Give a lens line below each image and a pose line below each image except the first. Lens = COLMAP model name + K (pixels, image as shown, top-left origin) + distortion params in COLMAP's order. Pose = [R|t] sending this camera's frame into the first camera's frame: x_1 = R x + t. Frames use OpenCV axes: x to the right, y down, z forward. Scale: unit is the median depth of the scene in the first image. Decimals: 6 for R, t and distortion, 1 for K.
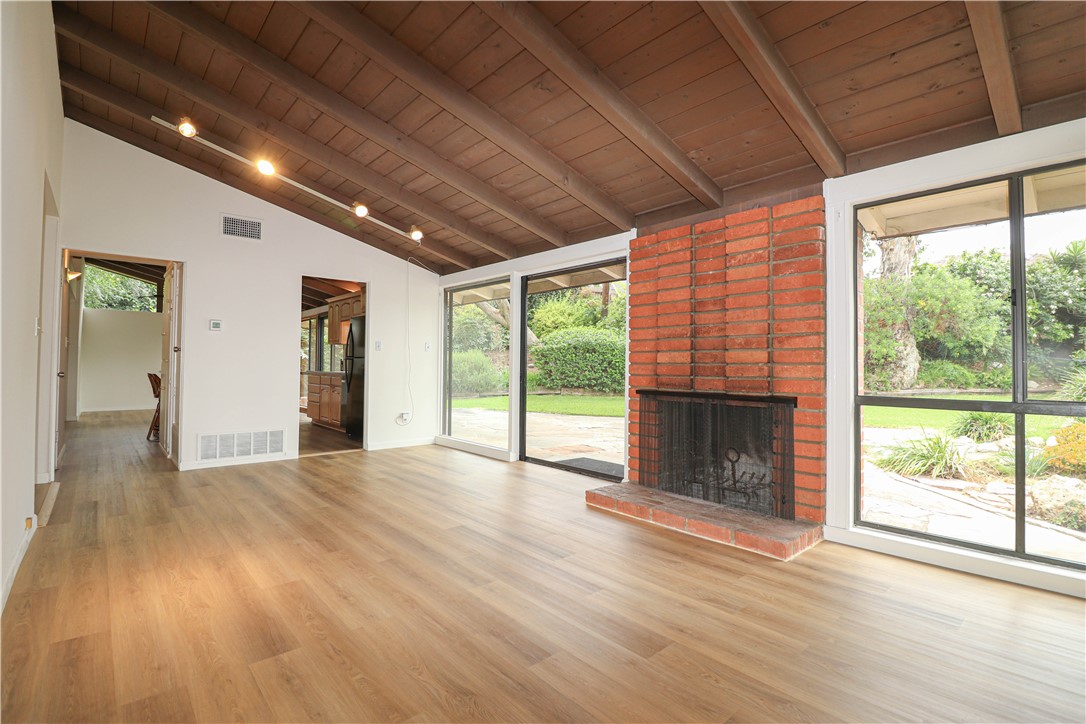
lens RADIAL K [[502.8, 0, 542.2], [0, 502.8, 353.8], [0, 0, 1]] dist [-0.004035, -0.011323]
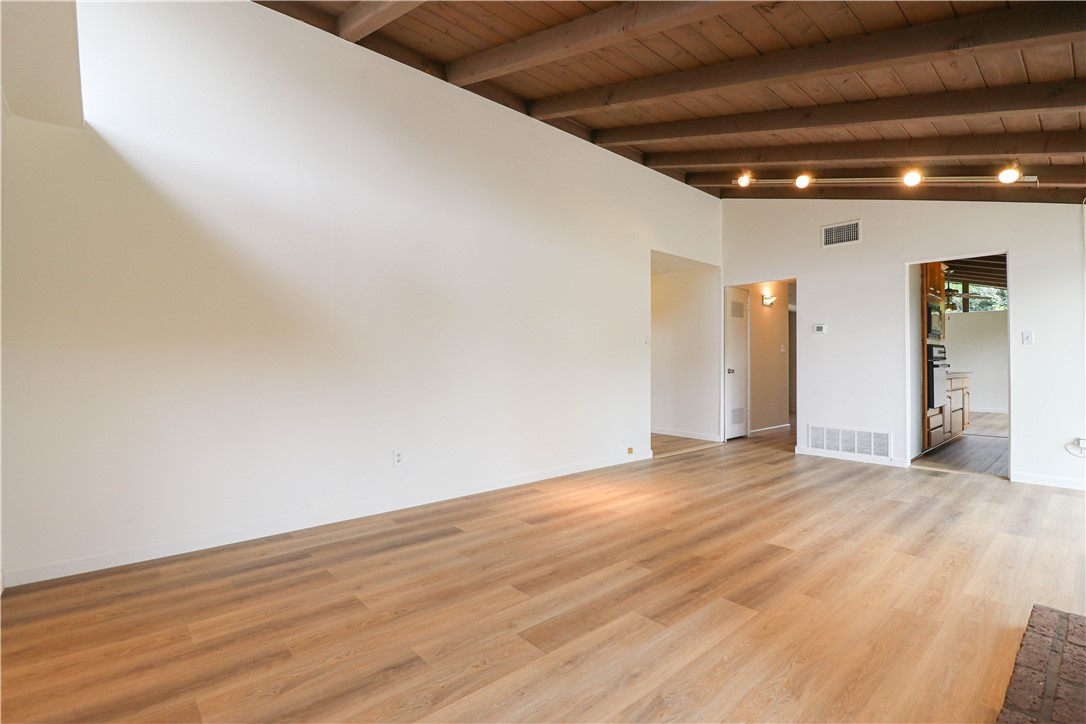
lens RADIAL K [[502.8, 0, 542.2], [0, 502.8, 353.8], [0, 0, 1]] dist [-0.004035, -0.011323]
pose [[0.000230, -0.022458, -0.999748, 0.153859], [0.017641, 0.999592, -0.022451, 0.004272], [0.999844, -0.017631, 0.000626, 0.126747]]
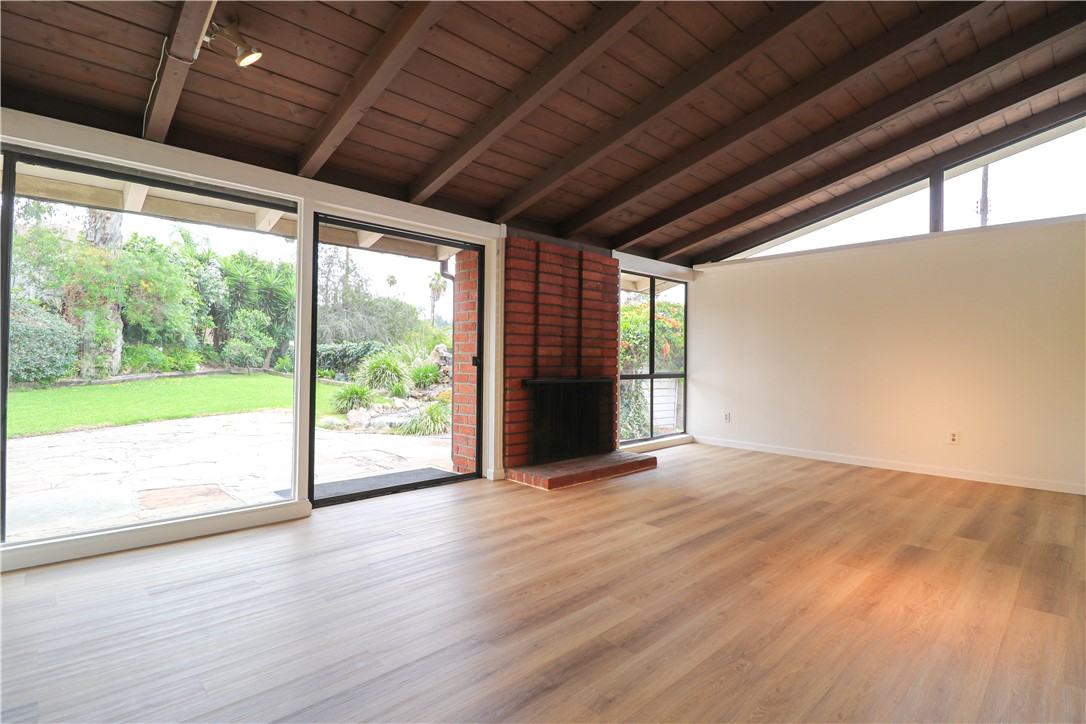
lens RADIAL K [[528.1, 0, 540.7], [0, 528.1, 352.8], [0, 0, 1]] dist [-0.001599, -0.013384]
pose [[-0.036231, 0.001907, 0.999342, -0.256902], [-0.036918, 0.999313, -0.003246, 0.004048], [-0.998661, -0.037012, -0.036136, 0.272515]]
